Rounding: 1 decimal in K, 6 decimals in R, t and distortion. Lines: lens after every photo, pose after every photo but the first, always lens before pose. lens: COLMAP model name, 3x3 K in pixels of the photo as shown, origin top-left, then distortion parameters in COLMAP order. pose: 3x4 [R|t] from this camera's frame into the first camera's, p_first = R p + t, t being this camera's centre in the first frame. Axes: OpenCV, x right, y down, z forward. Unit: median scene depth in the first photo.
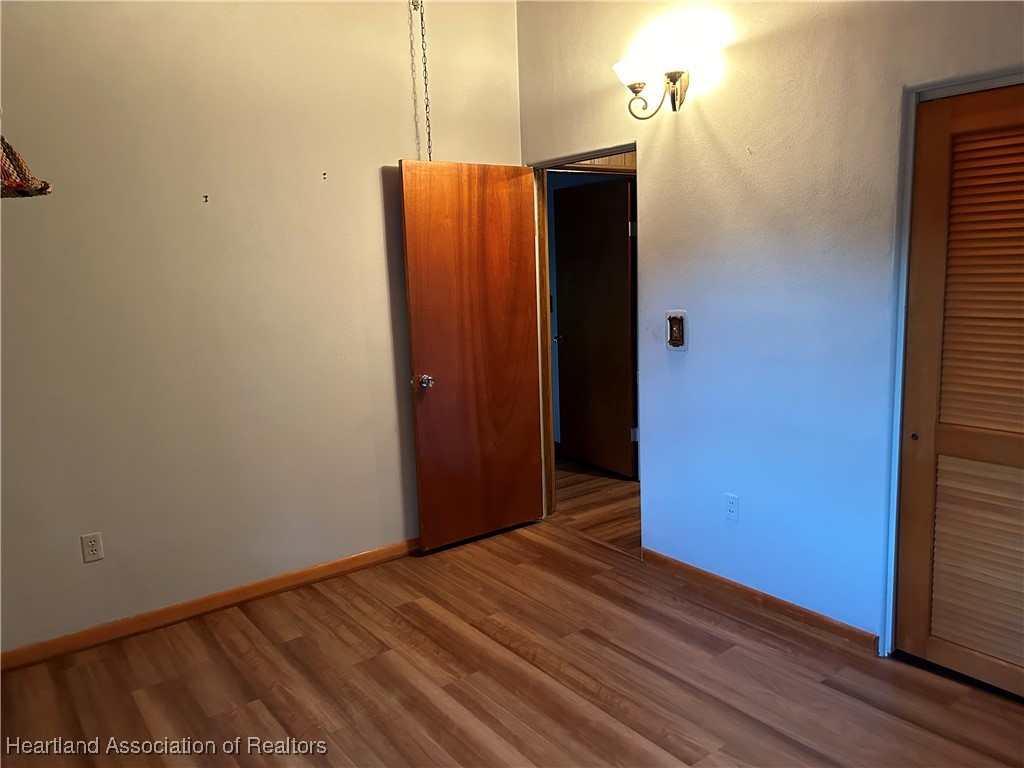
lens RADIAL K [[770.1, 0, 515.7], [0, 770.1, 378.9], [0, 0, 1]] dist [0.078243, -0.081678]
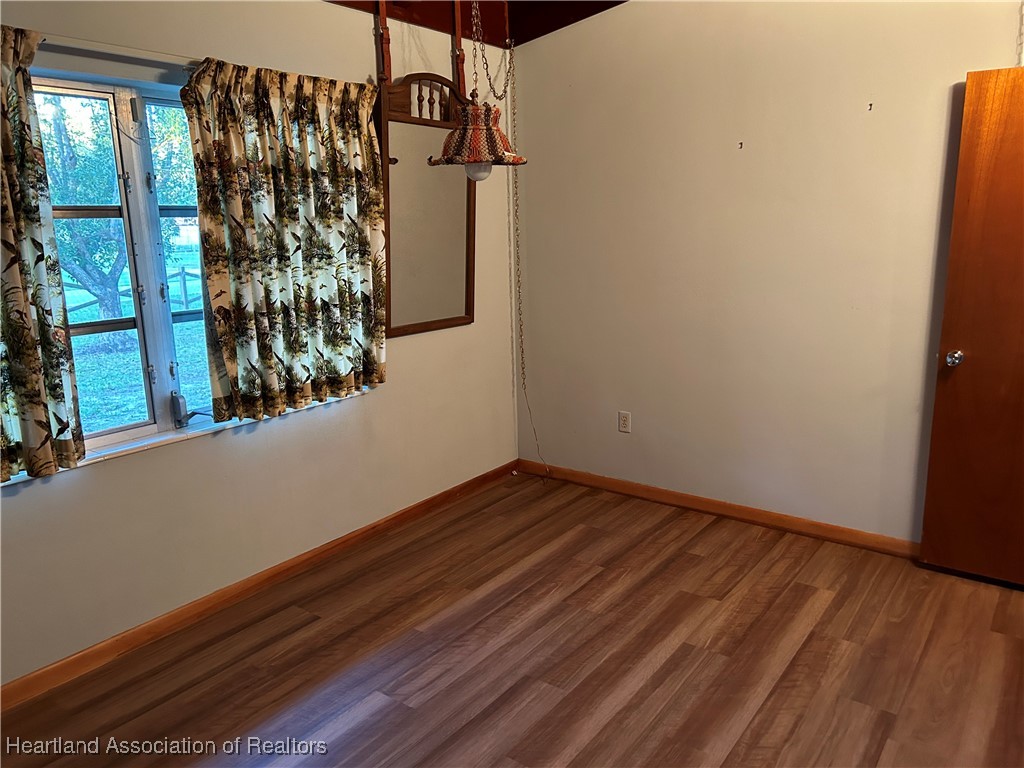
lens RADIAL K [[770.1, 0, 519.9], [0, 770.1, 389.6], [0, 0, 1]] dist [0.078243, -0.081678]
pose [[0.302695, 0.245124, -0.921026, 0.591701], [-0.137645, 0.967473, 0.212249, -0.091682], [0.943096, 0.062528, 0.326589, 0.385105]]
